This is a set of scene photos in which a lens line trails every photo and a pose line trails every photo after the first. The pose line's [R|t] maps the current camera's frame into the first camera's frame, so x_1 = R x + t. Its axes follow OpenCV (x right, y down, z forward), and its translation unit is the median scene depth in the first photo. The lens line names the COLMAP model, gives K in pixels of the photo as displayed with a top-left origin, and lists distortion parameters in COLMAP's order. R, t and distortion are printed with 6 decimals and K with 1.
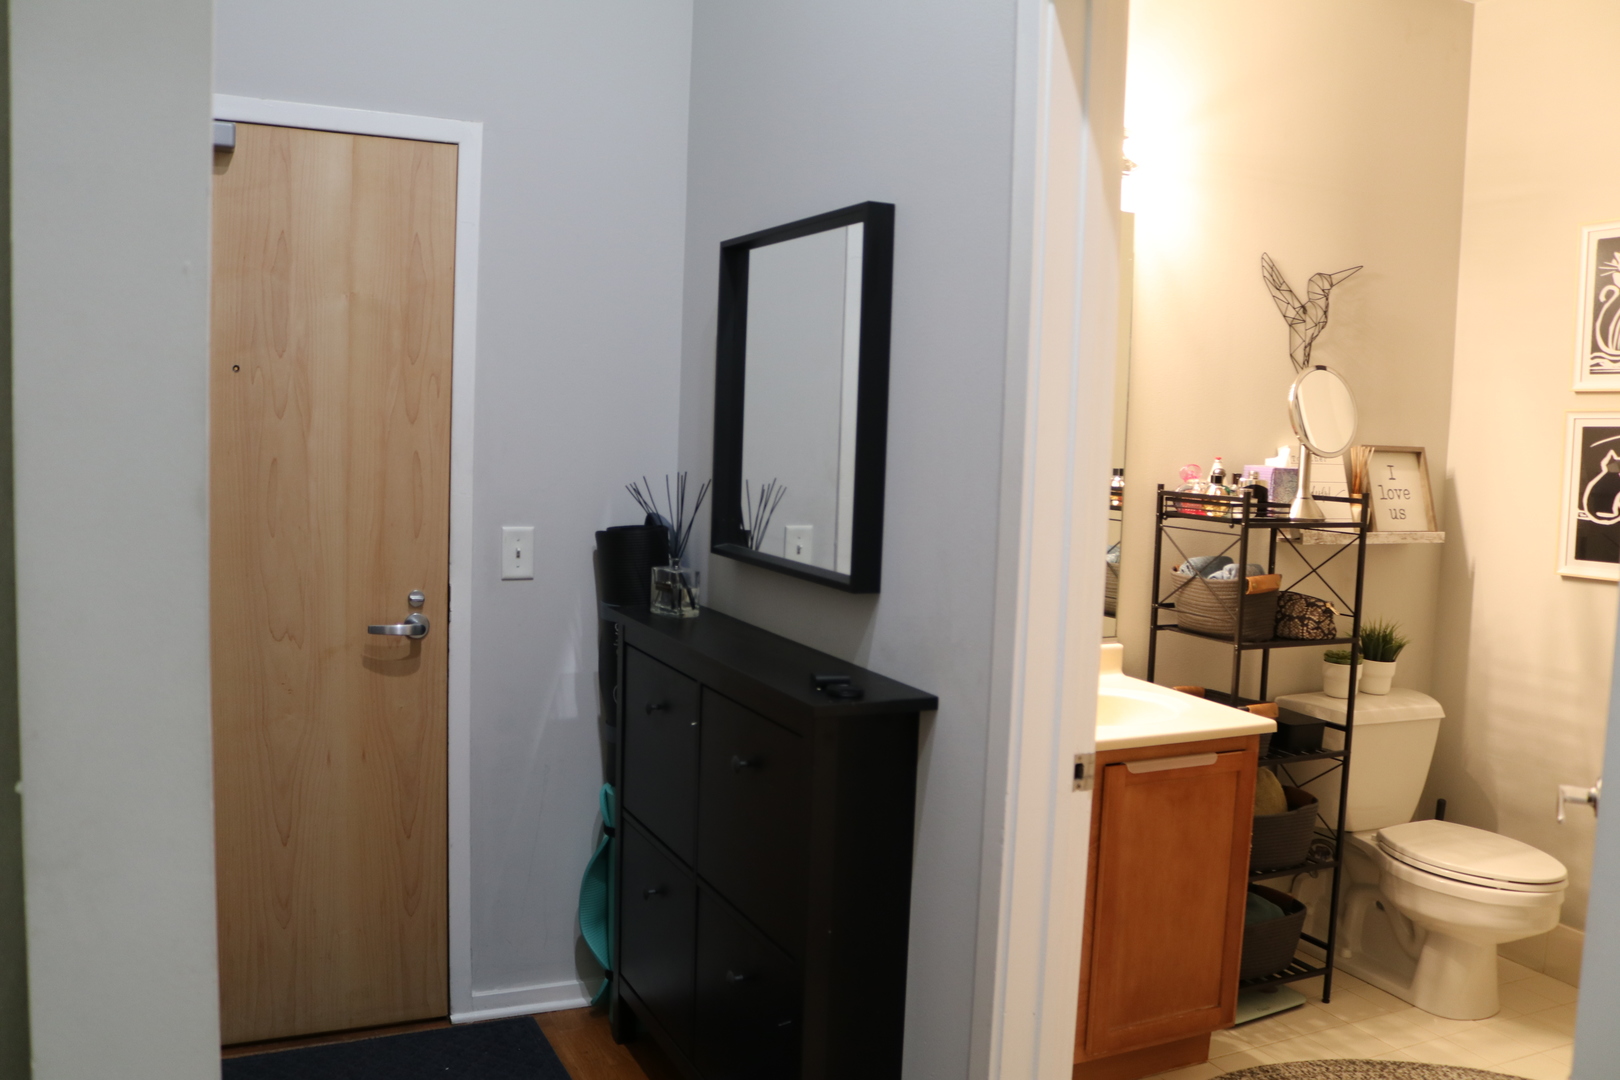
lens RADIAL K [[1341.0, 0, 802.6], [0, 1341.0, 544.4], [0, 0, 1]] dist [-0.154553, 0.127213]
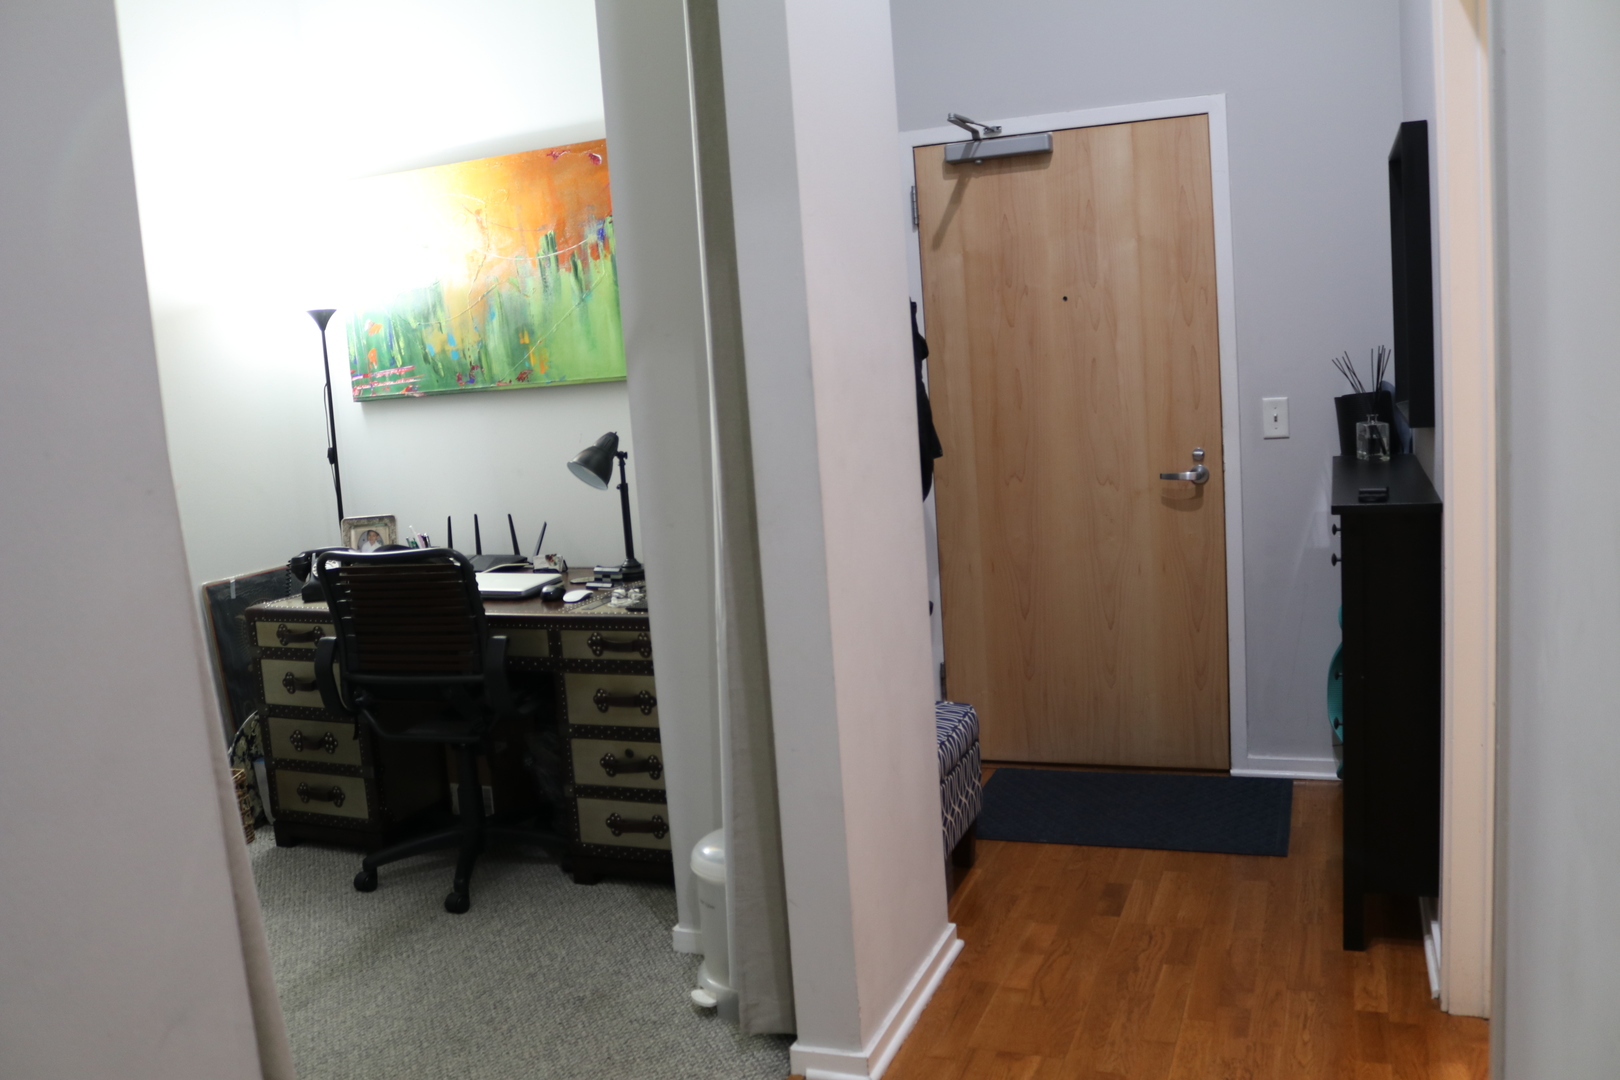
lens RADIAL K [[1341.0, 0, 802.6], [0, 1341.0, 544.4], [0, 0, 1]] dist [-0.154553, 0.127213]
pose [[0.677285, 0.017720, -0.735508, 0.310754], [0.030579, 0.998168, 0.052207, 0.035843], [0.735085, -0.057850, 0.675502, -0.159430]]
